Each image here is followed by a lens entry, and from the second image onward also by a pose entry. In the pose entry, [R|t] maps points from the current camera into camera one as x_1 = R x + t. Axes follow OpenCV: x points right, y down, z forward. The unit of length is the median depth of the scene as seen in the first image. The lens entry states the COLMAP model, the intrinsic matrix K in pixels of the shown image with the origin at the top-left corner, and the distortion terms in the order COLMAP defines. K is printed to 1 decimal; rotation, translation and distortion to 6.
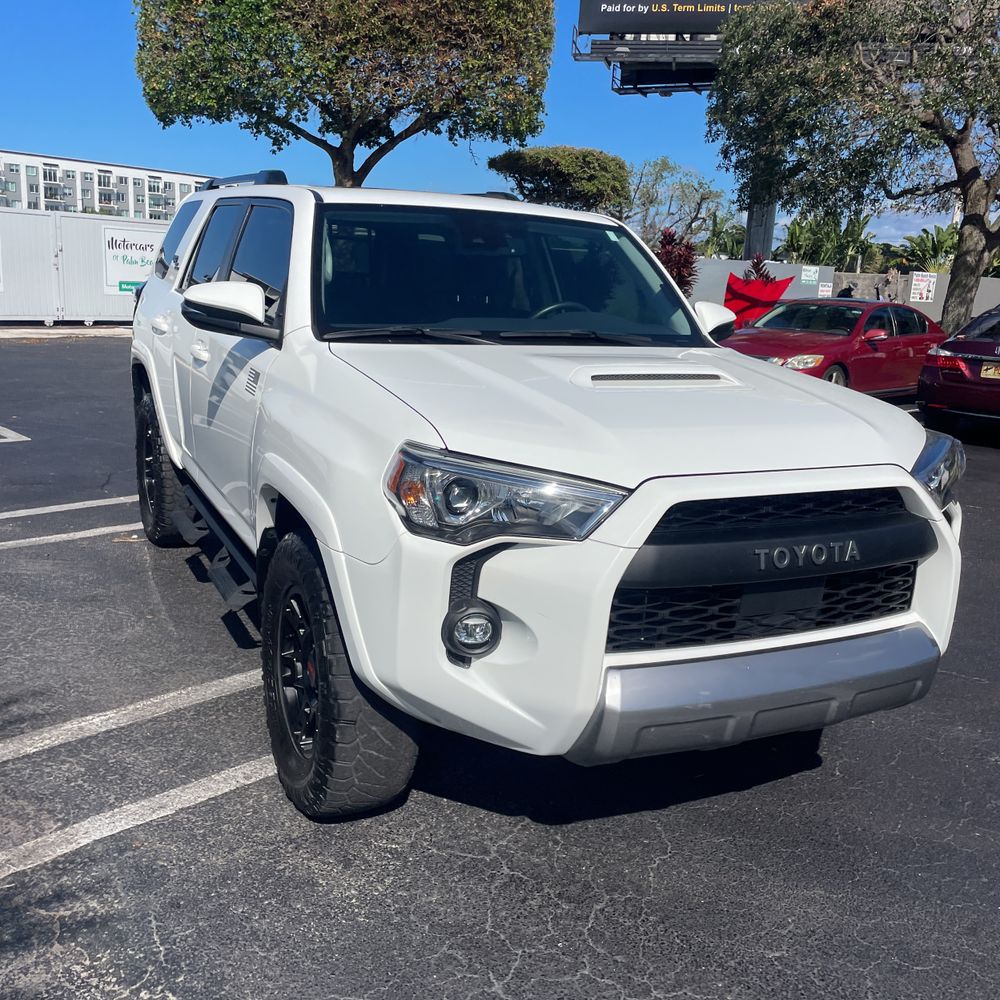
lens RADIAL K [[1014.2, 0, 500.0], [0, 1014.2, 500.0], [0, 0, 1]] dist [0.076762, -0.088163]
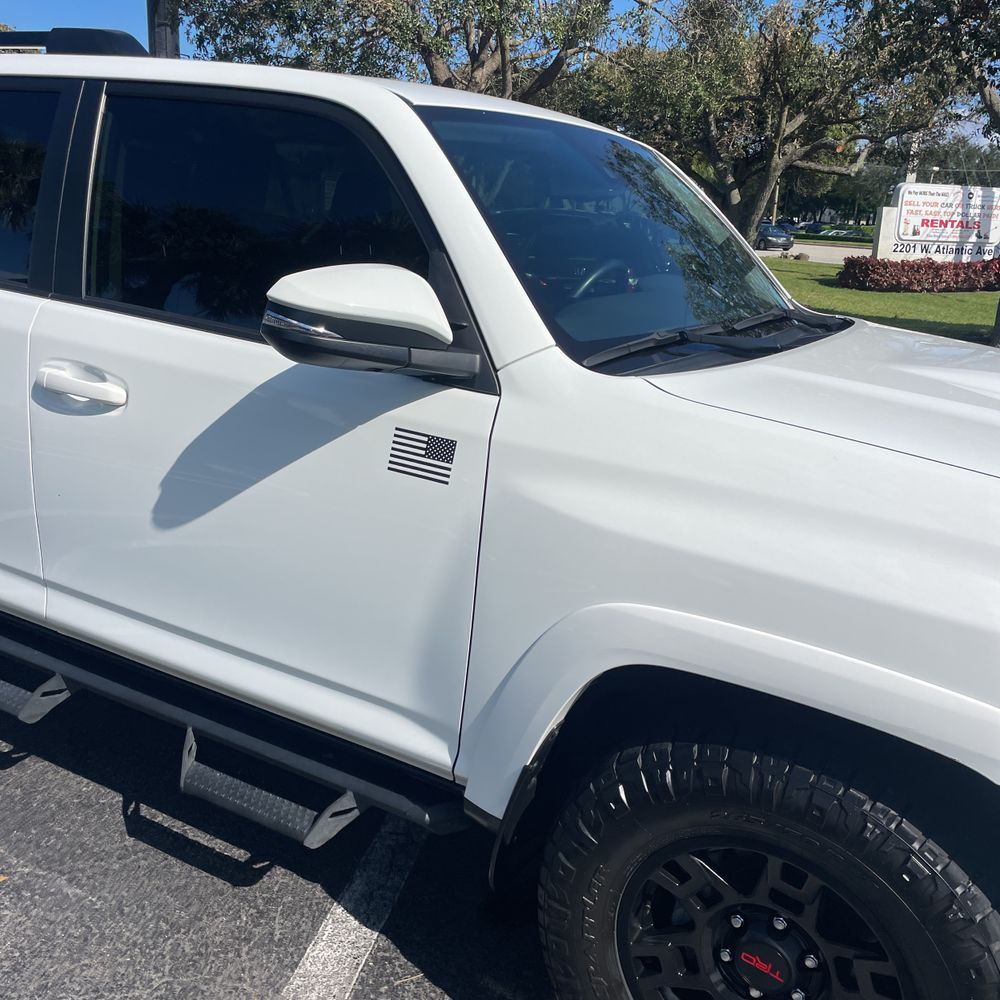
lens RADIAL K [[1024.4, 0, 513.5], [0, 1024.4, 504.7], [0, 0, 1]] dist [0.065734, -0.030642]
pose [[0.825478, -0.163852, 0.540129, -0.494382], [0.113979, 0.985614, 0.124799, -0.150975], [-0.552807, -0.041456, 0.832278, 0.522287]]
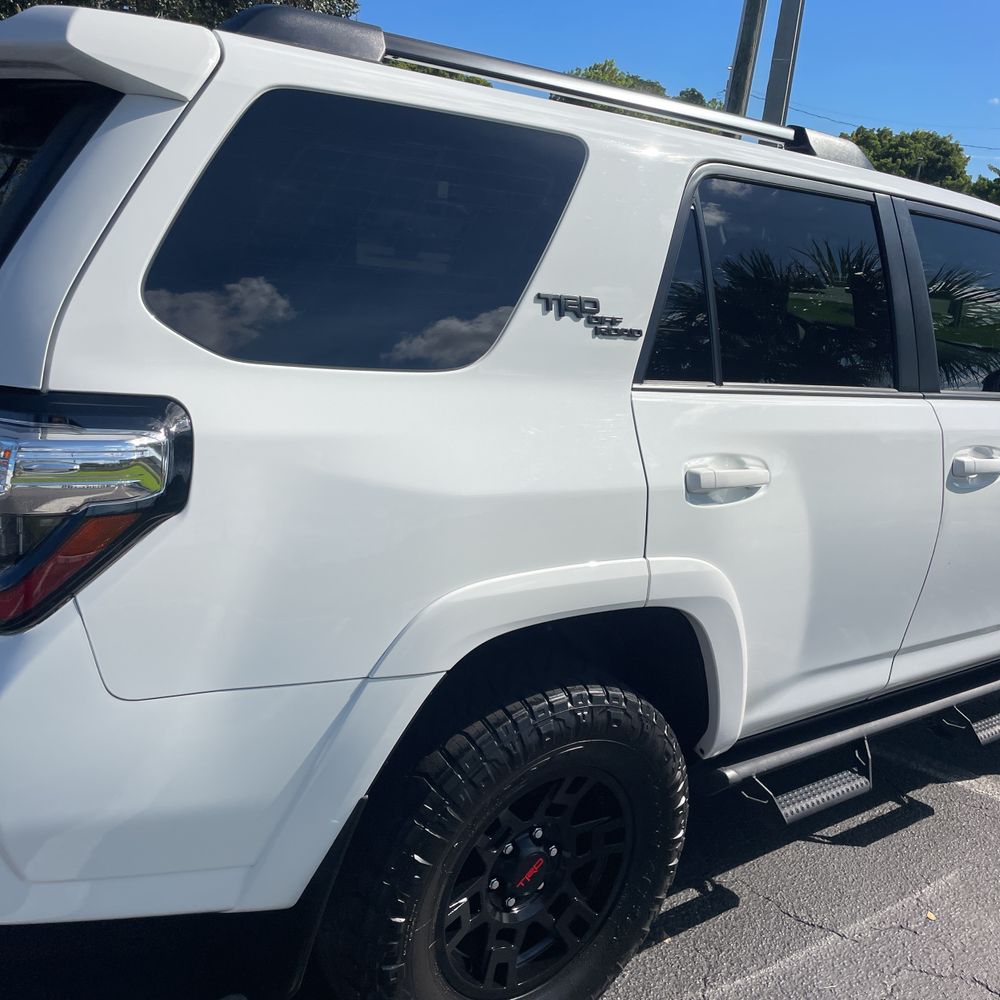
lens RADIAL K [[1027.6, 0, 500.7], [0, 1027.6, 459.4], [0, 0, 1]] dist [0.051565, -0.022091]
pose [[-0.175707, -0.306020, 0.935670, -1.012191], [0.109412, 0.938498, 0.327491, -0.467400], [-0.978344, 0.159916, -0.131418, 1.657284]]
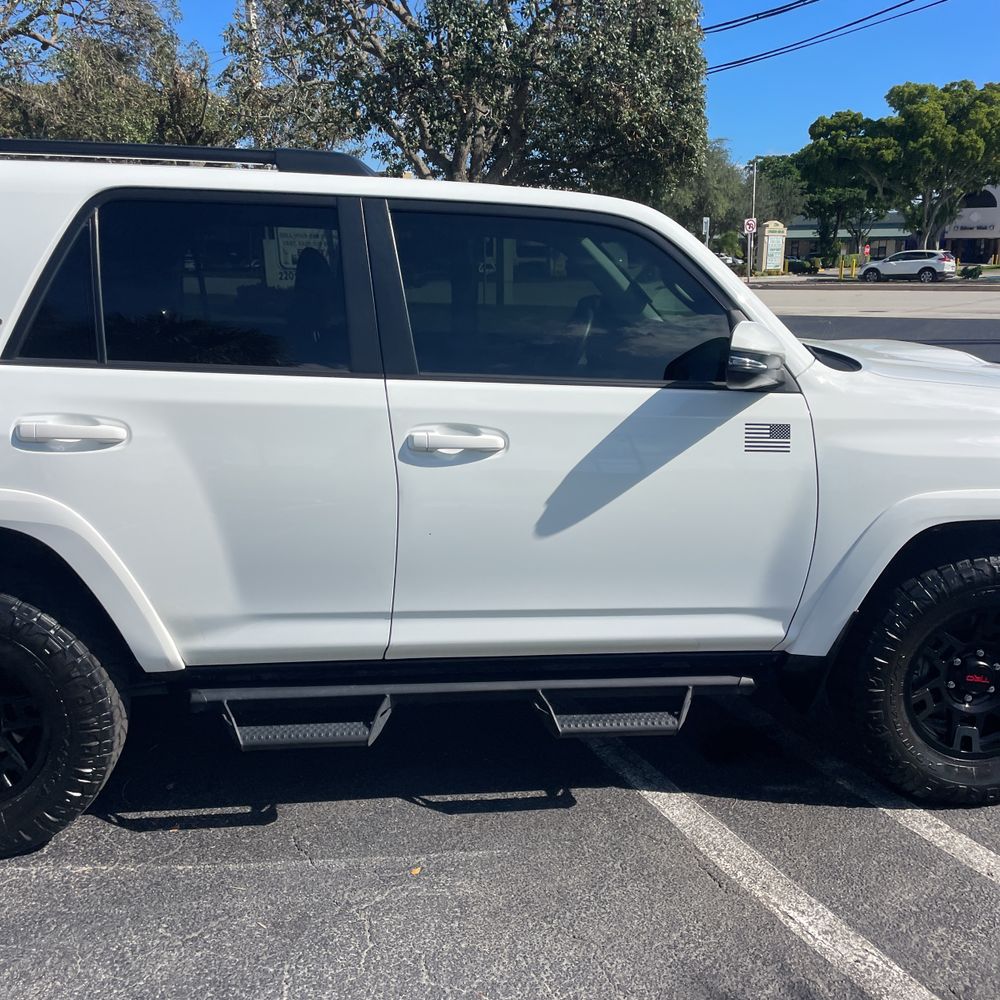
lens RADIAL K [[1005.0, 0, 519.2], [0, 1005.0, 497.5], [0, 0, 1]] dist [0.093835, -0.111929]
pose [[0.331566, -0.268980, 0.904275, -1.063719], [0.223921, 0.953543, 0.201531, -0.279421], [-0.916473, 0.135665, 0.376393, 0.873335]]
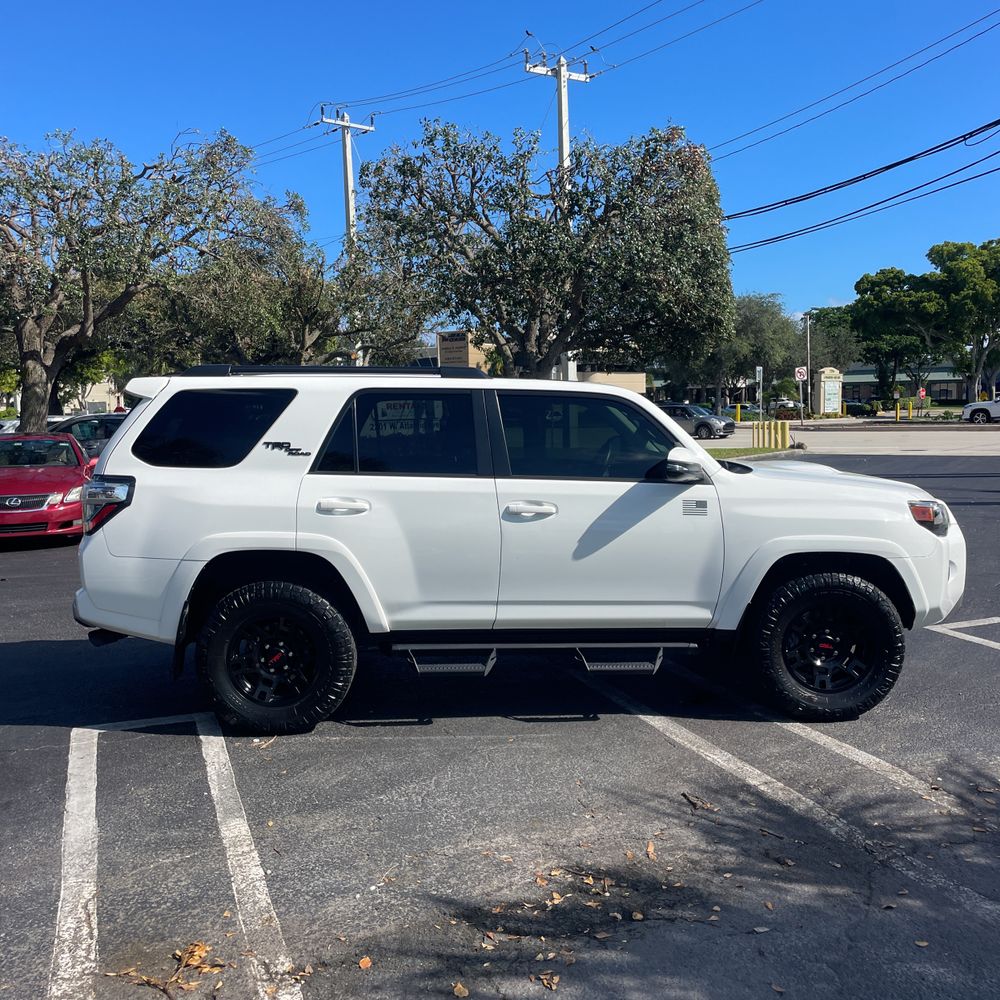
lens RADIAL K [[997.9, 0, 522.6], [0, 997.9, 471.3], [0, 0, 1]] dist [0.086193, -0.003157]
pose [[0.390029, -0.119557, 0.913008, -1.744207], [0.239240, 0.970641, 0.024902, -0.271598], [-0.889180, 0.208715, 0.407181, 0.588225]]
